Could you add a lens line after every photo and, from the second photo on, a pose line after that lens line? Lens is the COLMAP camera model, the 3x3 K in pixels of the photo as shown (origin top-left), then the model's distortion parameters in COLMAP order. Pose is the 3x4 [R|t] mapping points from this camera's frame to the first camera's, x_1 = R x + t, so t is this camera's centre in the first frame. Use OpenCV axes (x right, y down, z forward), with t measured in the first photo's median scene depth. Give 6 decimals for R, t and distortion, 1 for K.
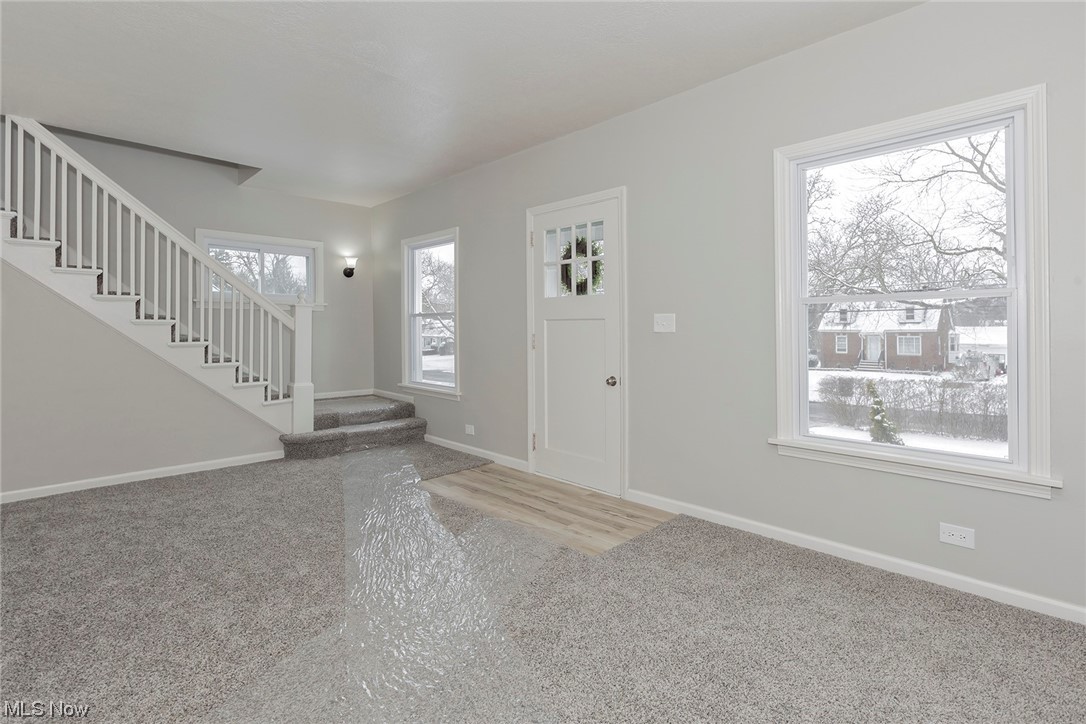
lens RADIAL K [[525.7, 0, 544.7], [0, 525.7, 351.9], [0, 0, 1]] dist [-0.000466, 0.000083]
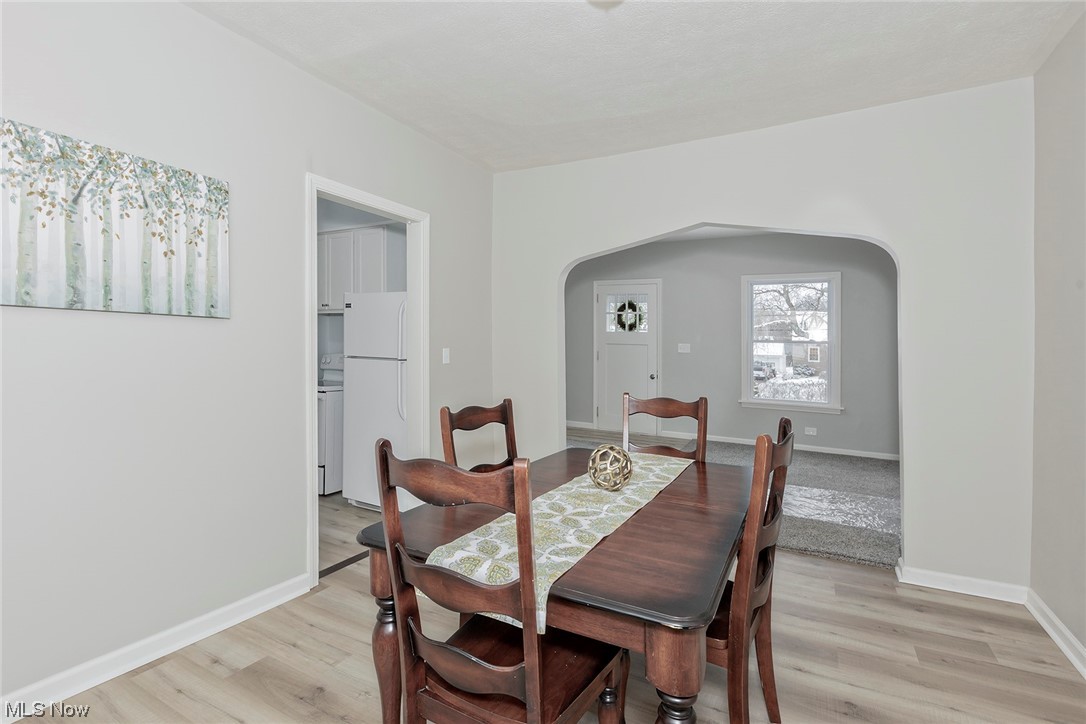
lens RADIAL K [[502.4, 0, 542.6], [0, 502.4, 358.2], [0, 0, 1]] dist [0.001630, -0.000029]
pose [[0.956193, 0.007747, 0.292636, -0.741613], [-0.007754, 0.999969, -0.001136, -0.007641], [-0.292636, -0.001182, 0.956223, -0.612712]]
